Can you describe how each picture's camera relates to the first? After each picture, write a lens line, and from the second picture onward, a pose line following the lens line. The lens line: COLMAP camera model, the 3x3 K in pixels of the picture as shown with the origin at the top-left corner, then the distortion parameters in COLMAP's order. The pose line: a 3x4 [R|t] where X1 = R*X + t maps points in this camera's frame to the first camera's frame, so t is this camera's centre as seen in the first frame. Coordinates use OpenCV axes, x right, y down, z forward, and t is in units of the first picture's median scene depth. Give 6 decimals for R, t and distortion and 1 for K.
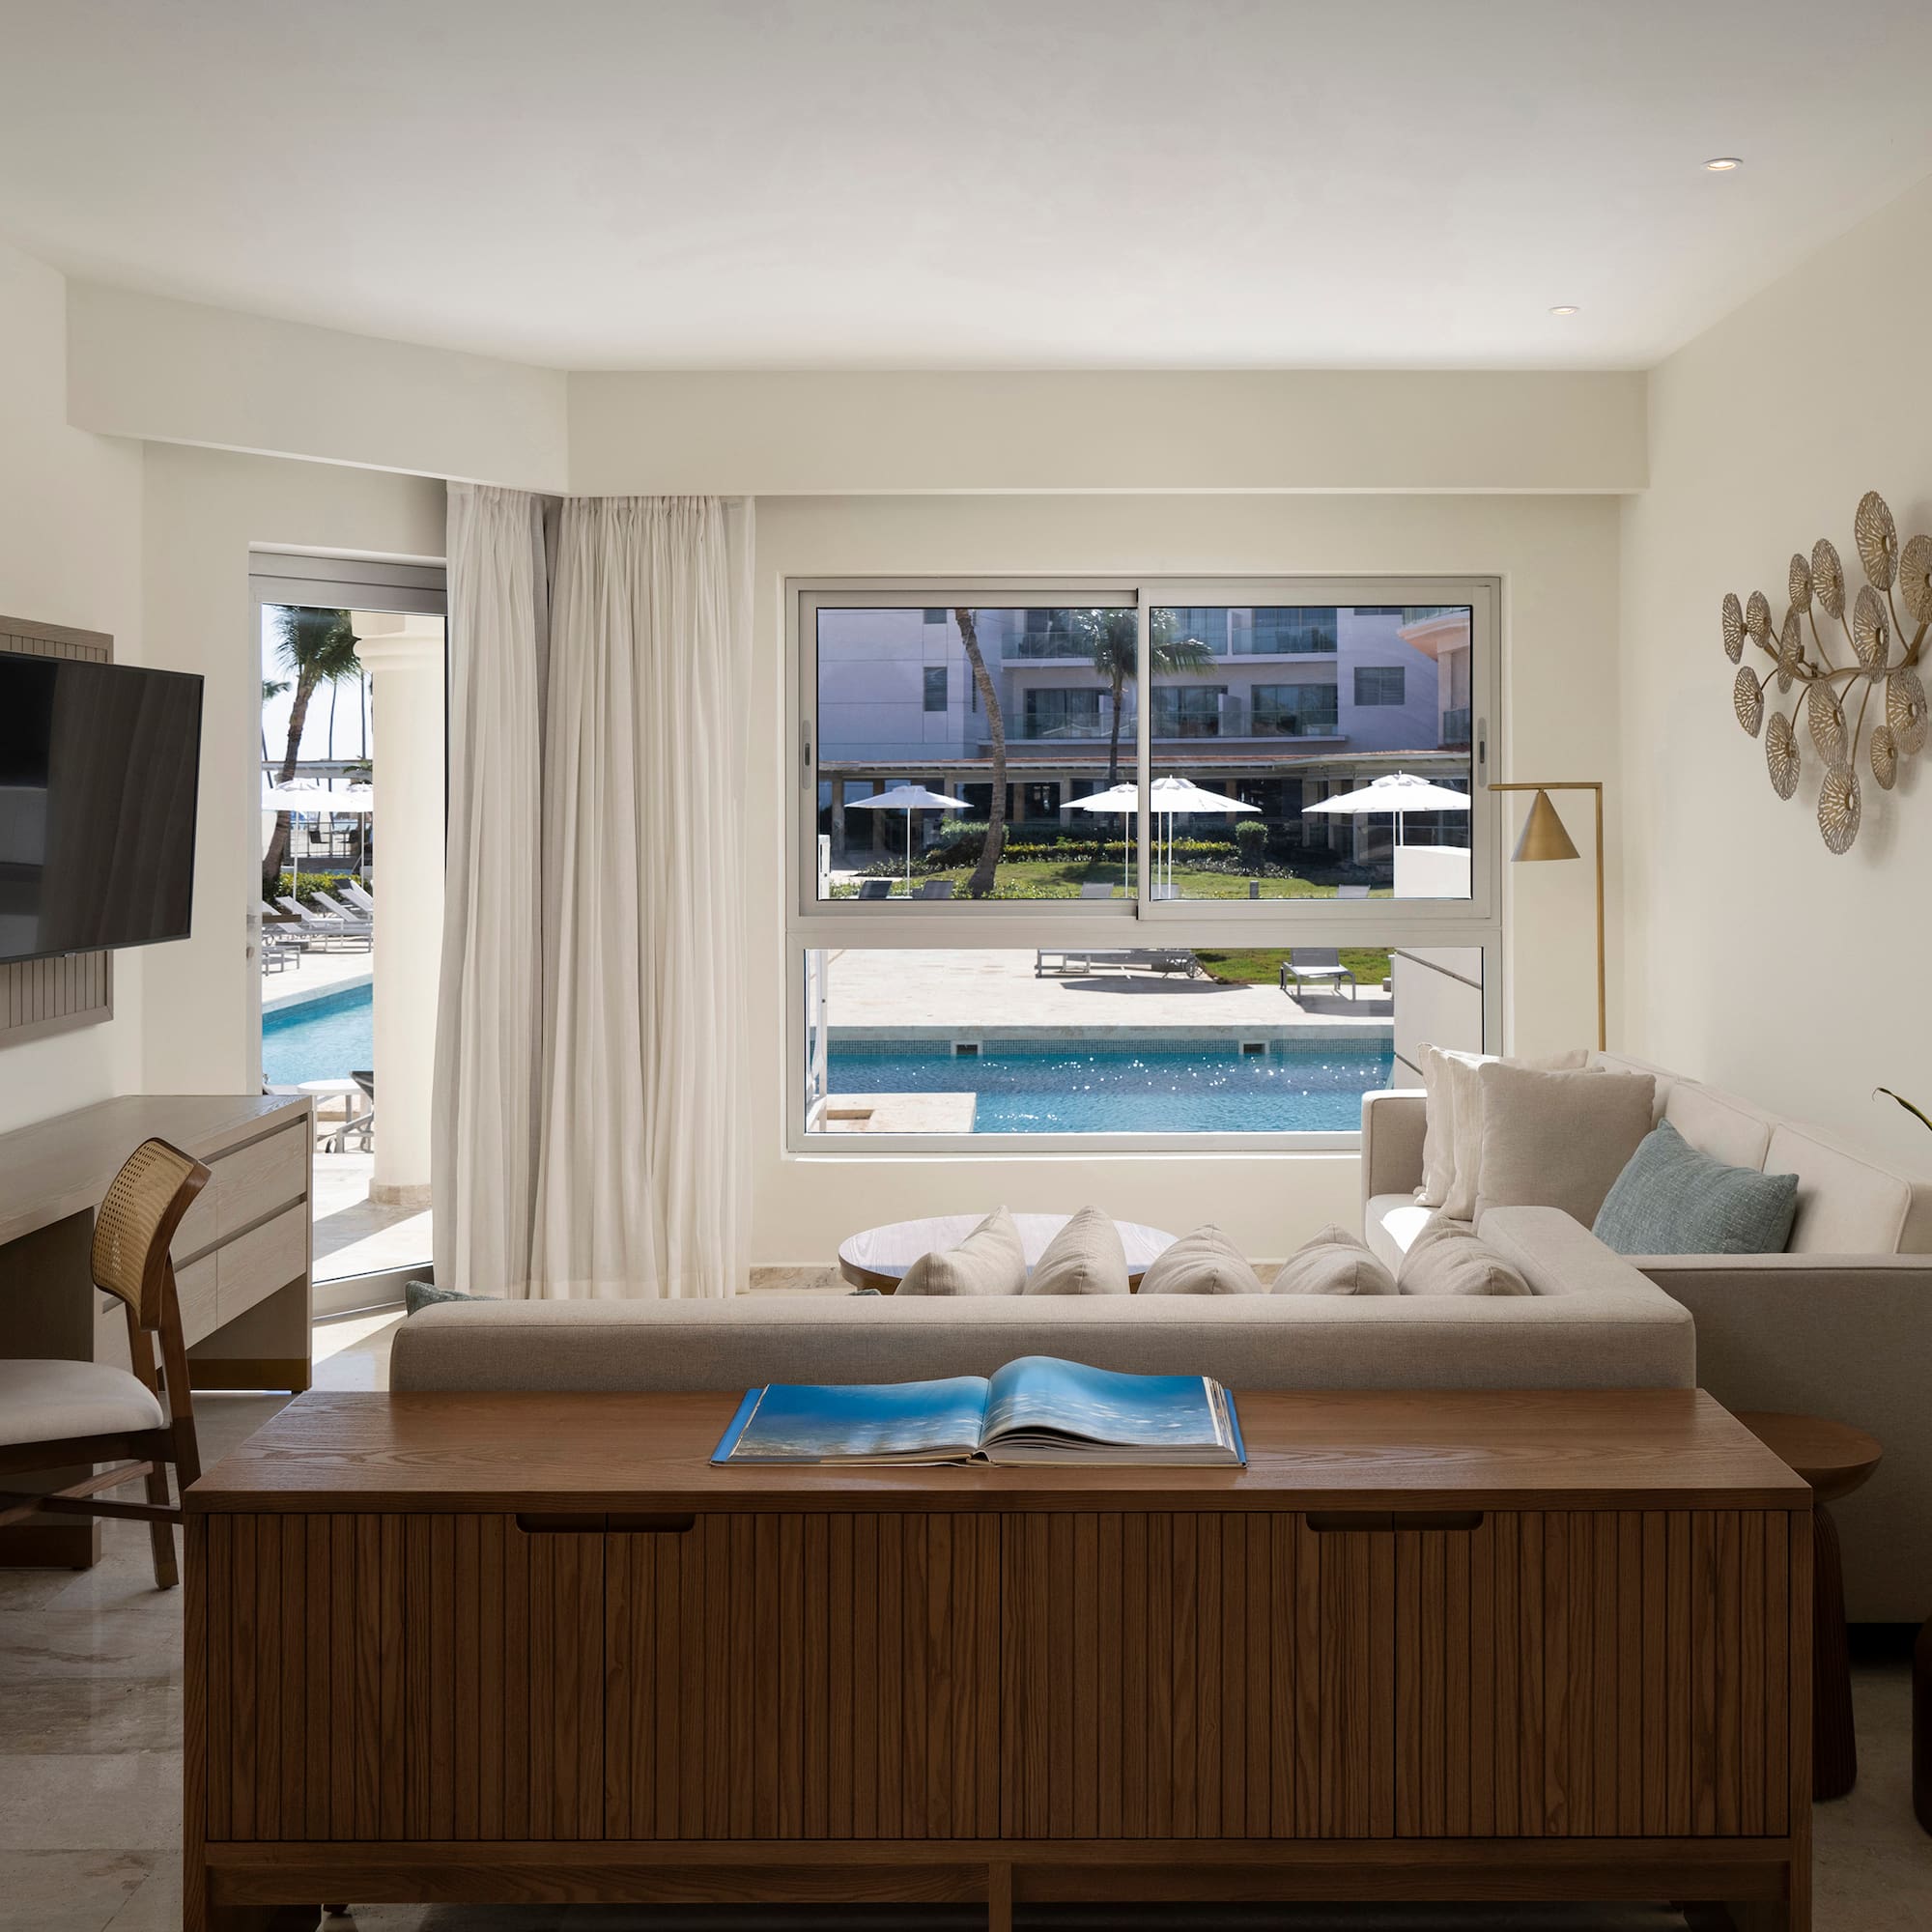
lens RADIAL K [[2122.5, 0, 1000.2], [0, 2122.5, 802.1], [0, 0, 1]] dist [-0.006694, 0.000000]
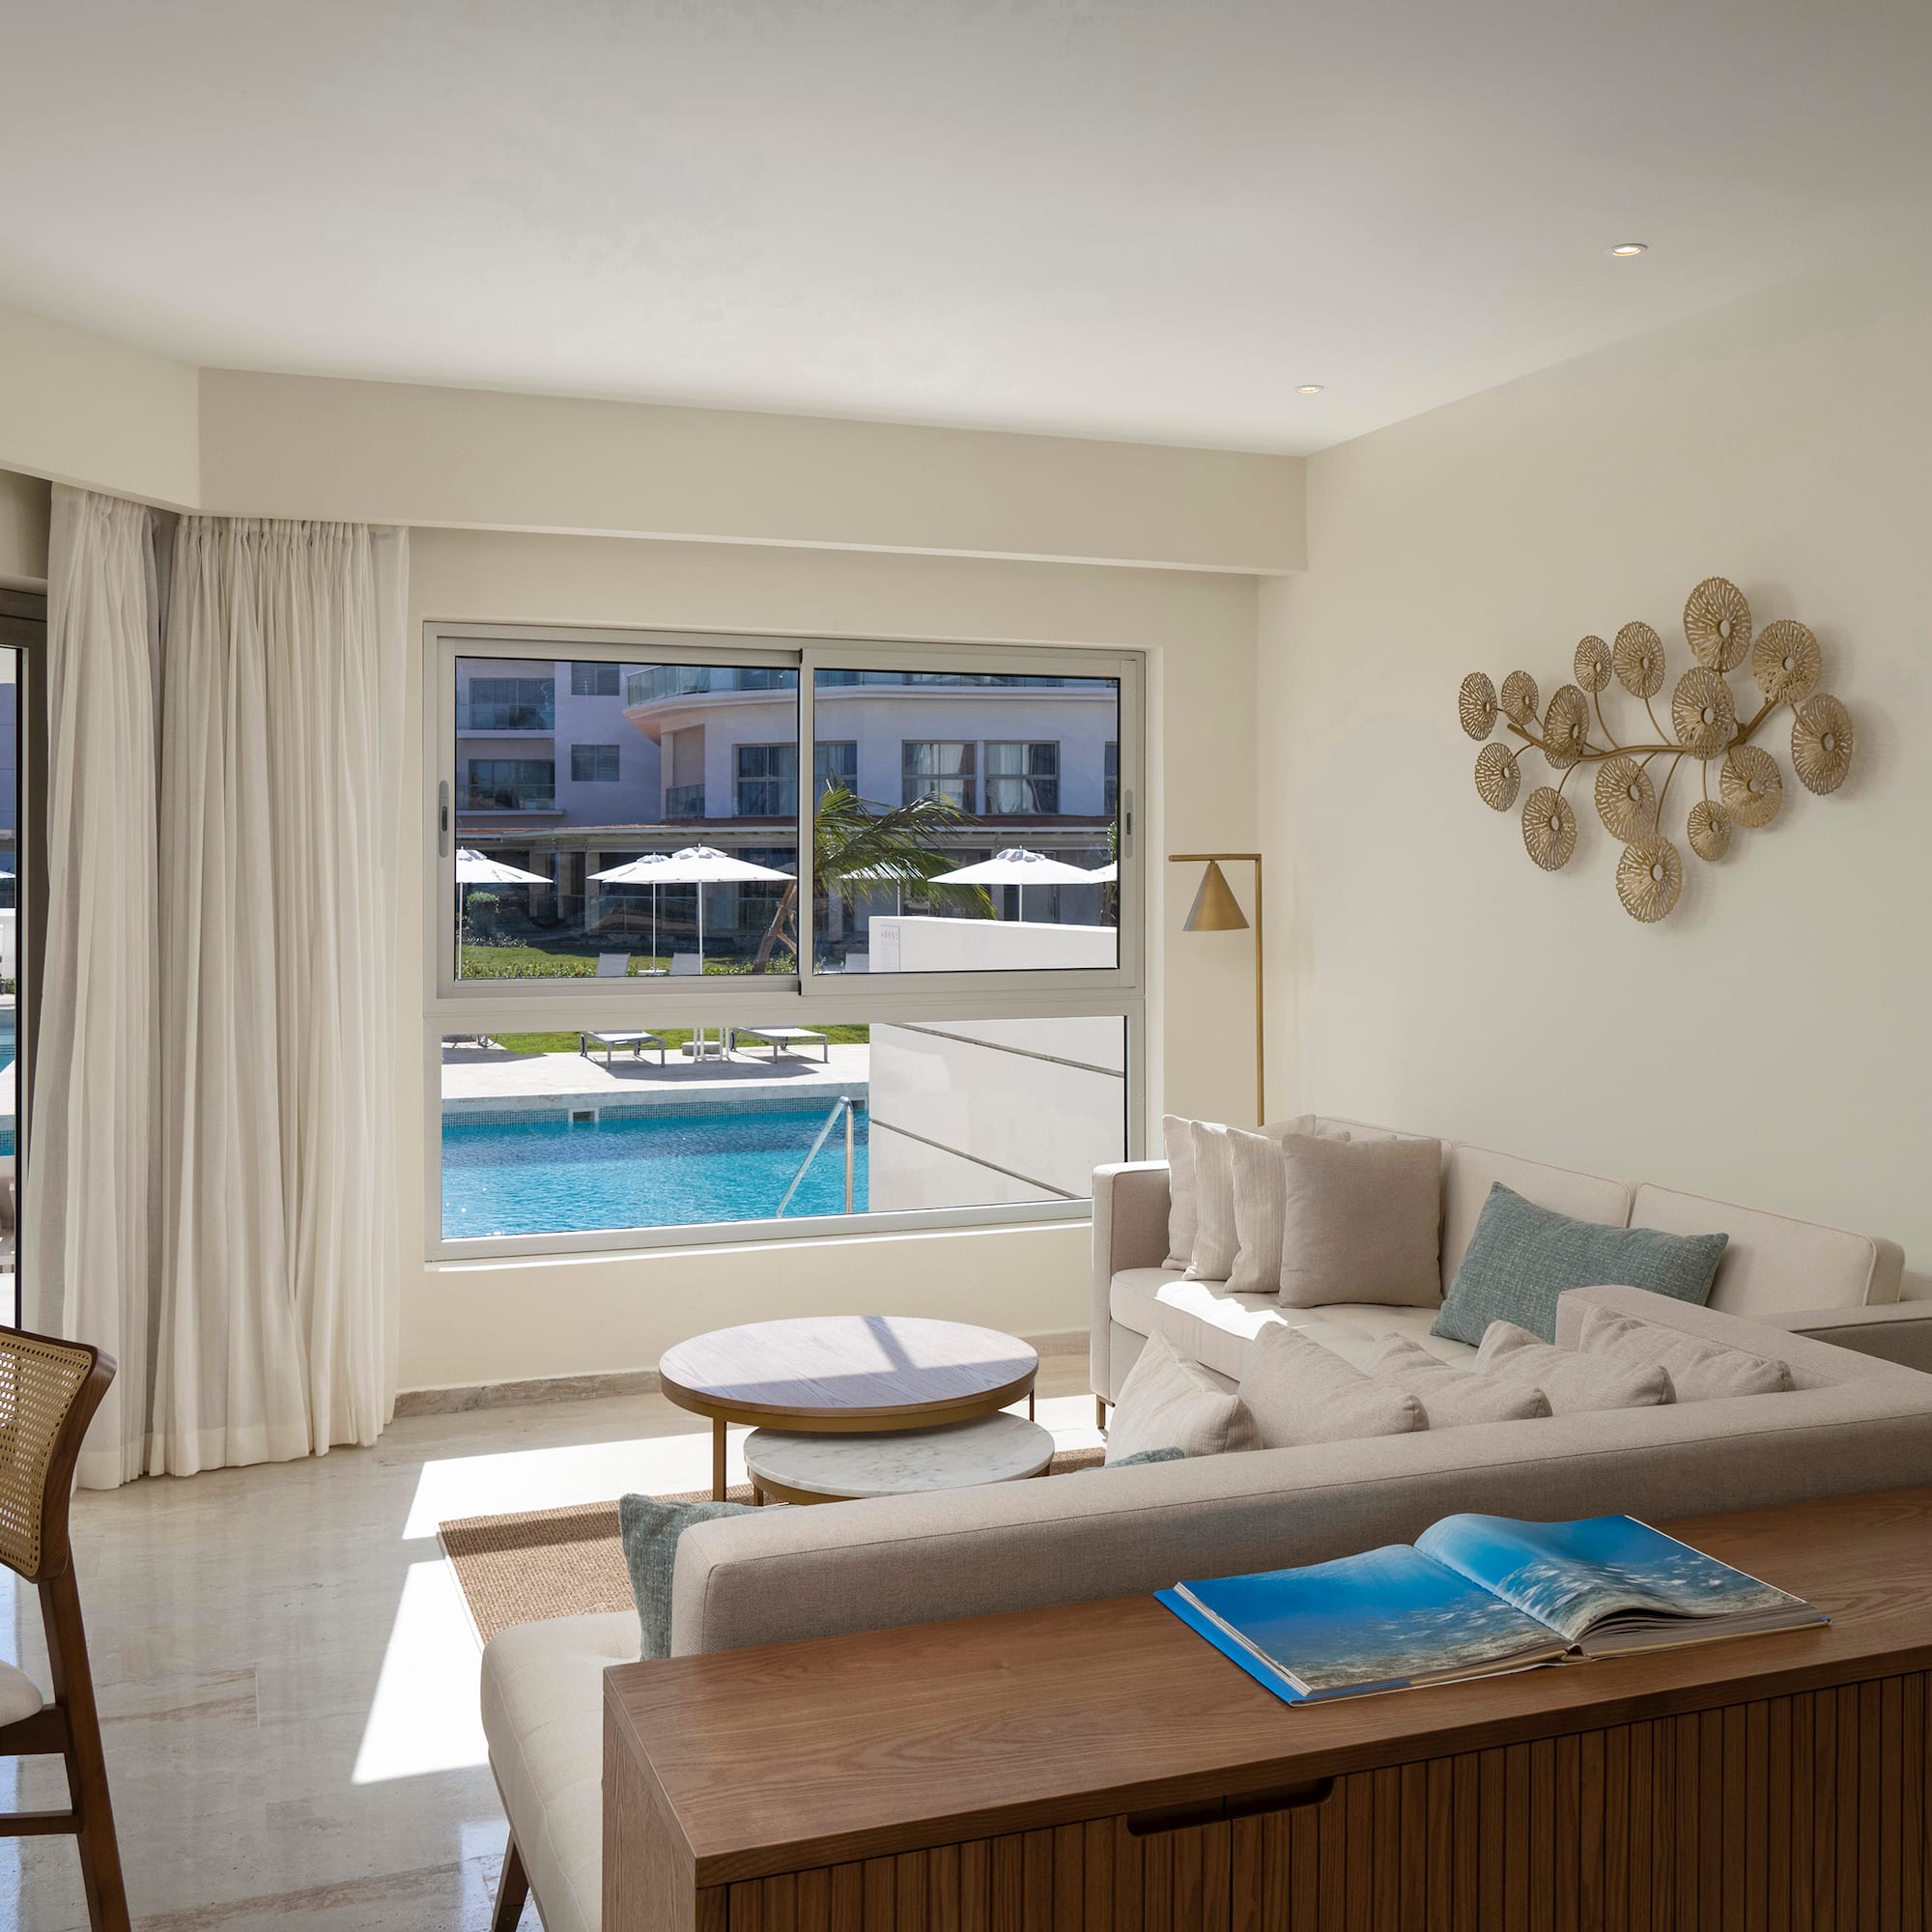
lens RADIAL K [[2010.4, 0, 899.0], [0, 2010.4, 876.3], [0, 0, 1]] dist [-0.006877, 0.000000]
pose [[0.938310, 0.001367, 0.345792, -0.214427], [-0.001798, 0.999998, 0.000924, 0.000950], [-0.345790, -0.001489, 0.938311, 0.140126]]
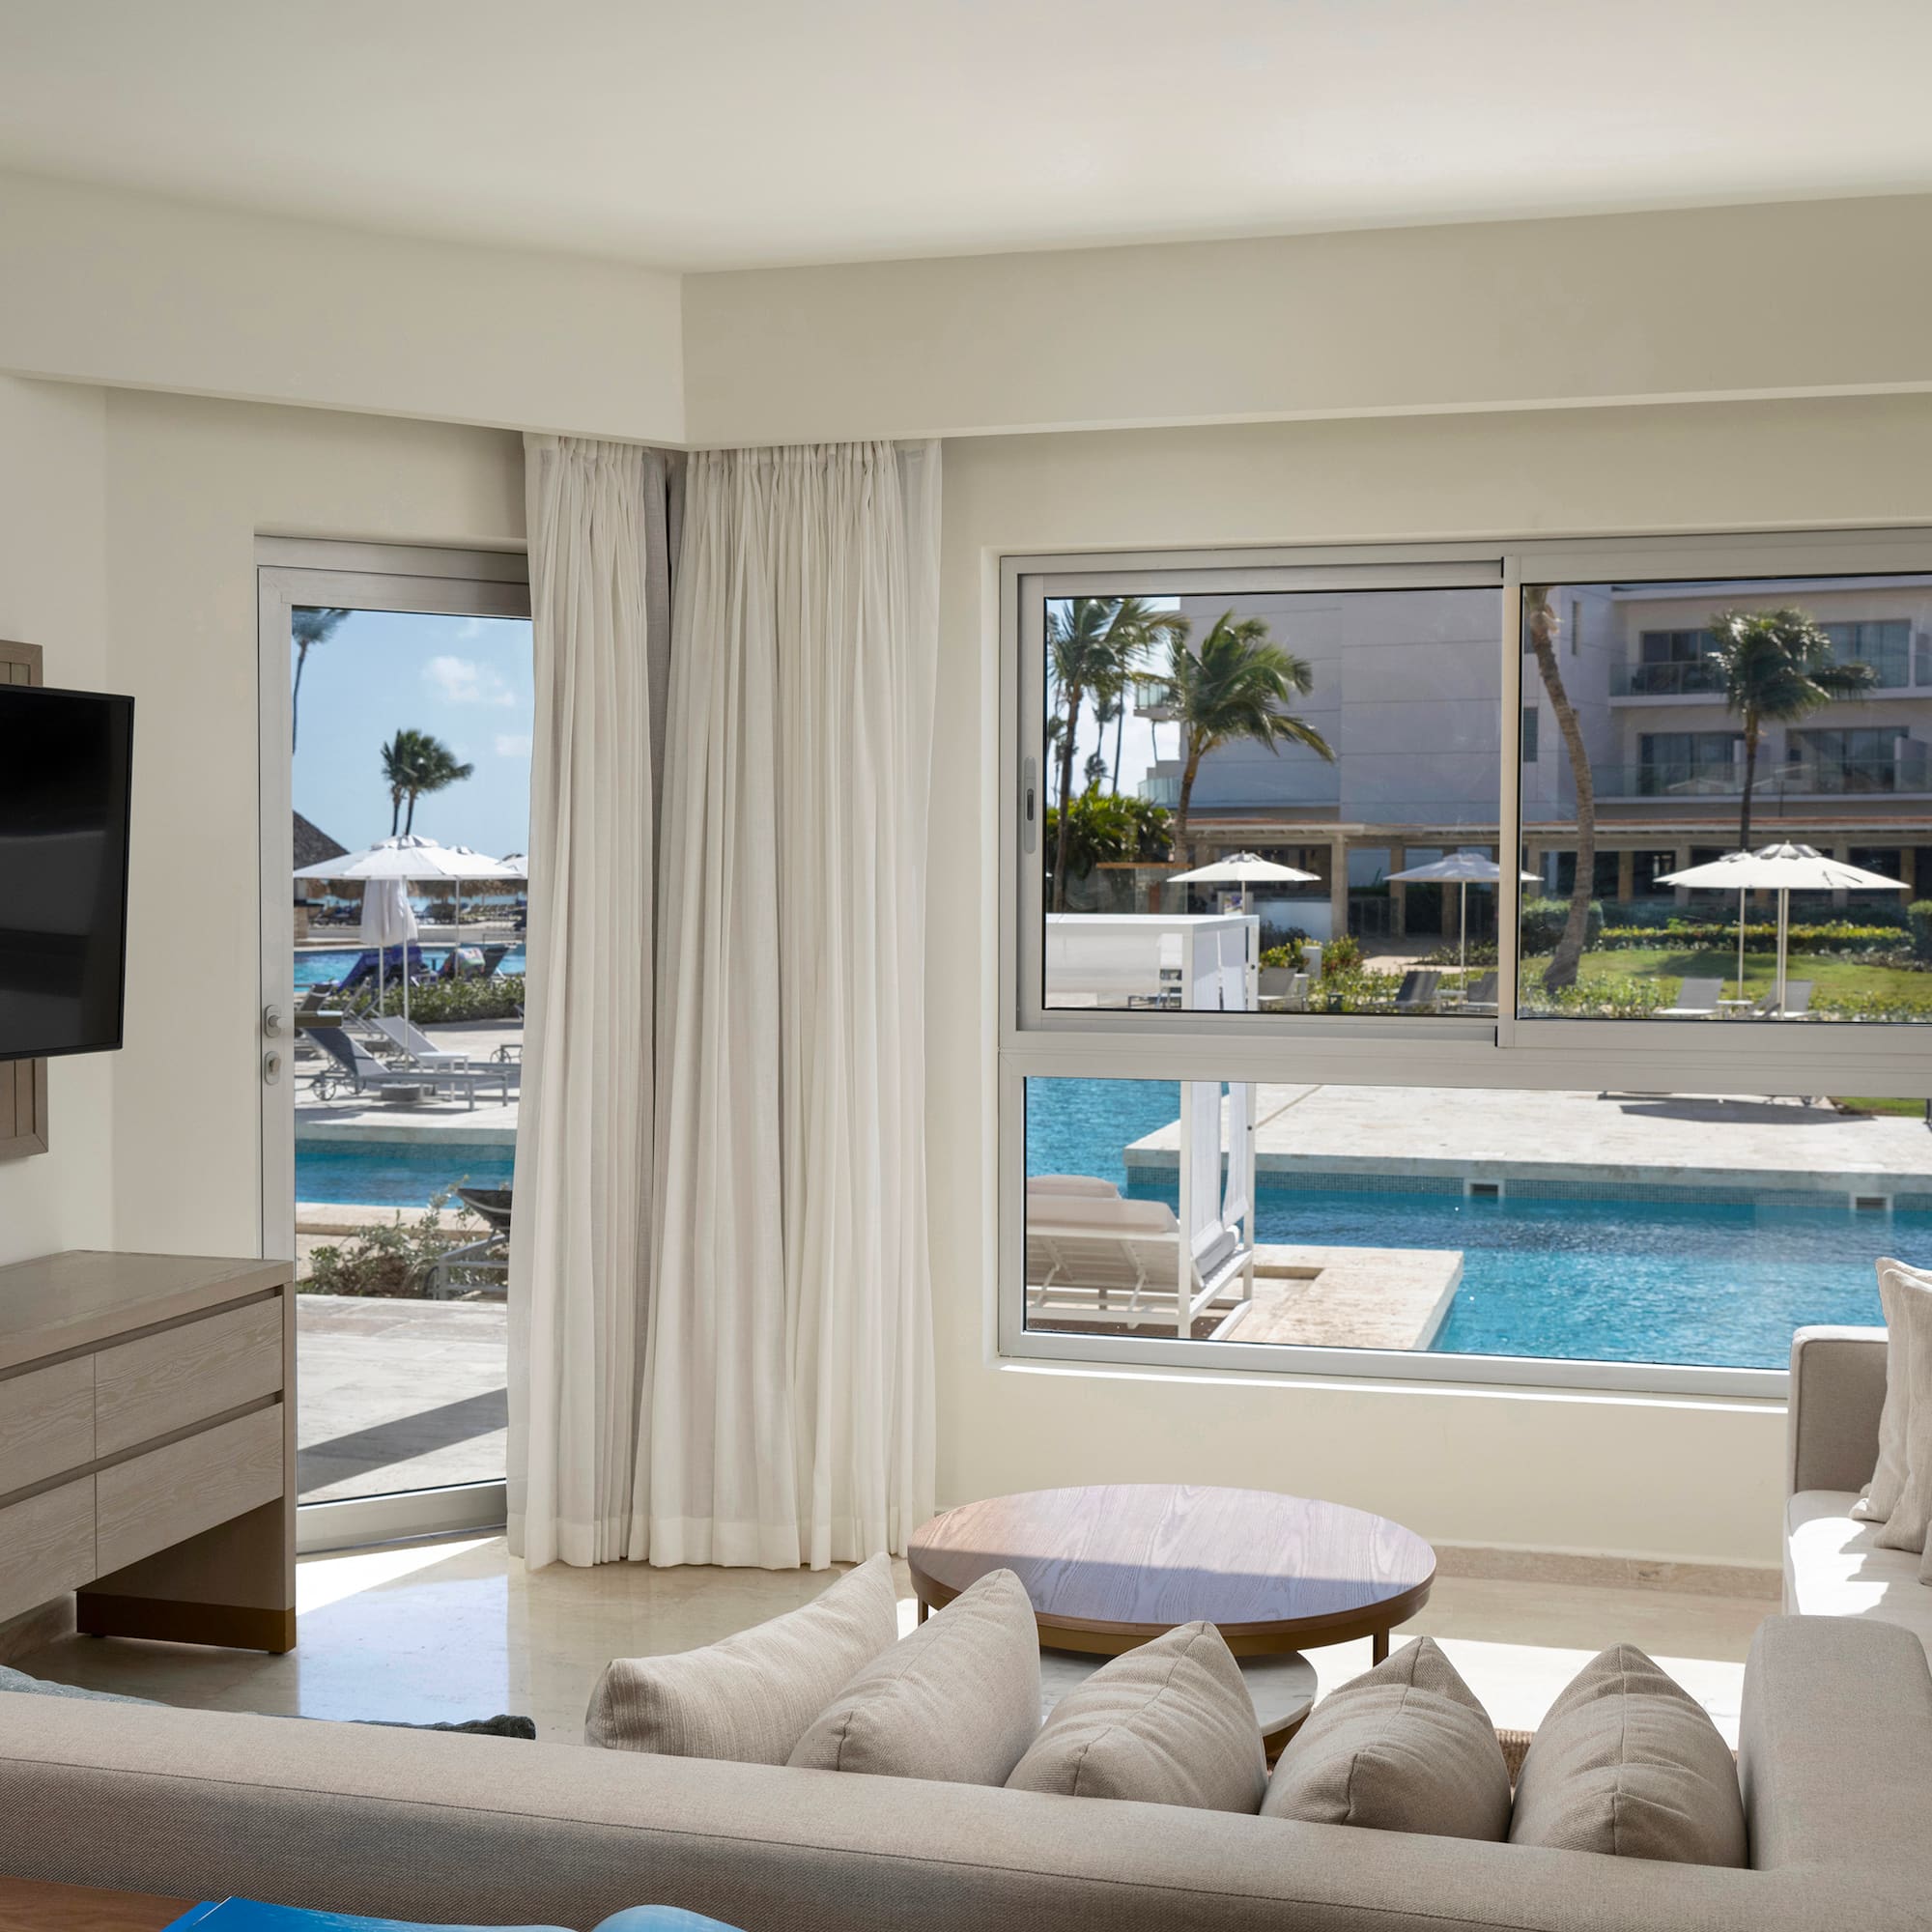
lens RADIAL K [[2503.0, 0, 945.4], [0, 2503.0, 970.5], [0, 0, 1]] dist [-0.010940, 0.000000]
pose [[0.964105, 0.014963, -0.265099, 0.110742], [-0.004668, 0.999212, 0.039424, 0.000401], [0.265480, -0.036771, 0.963415, 0.187985]]
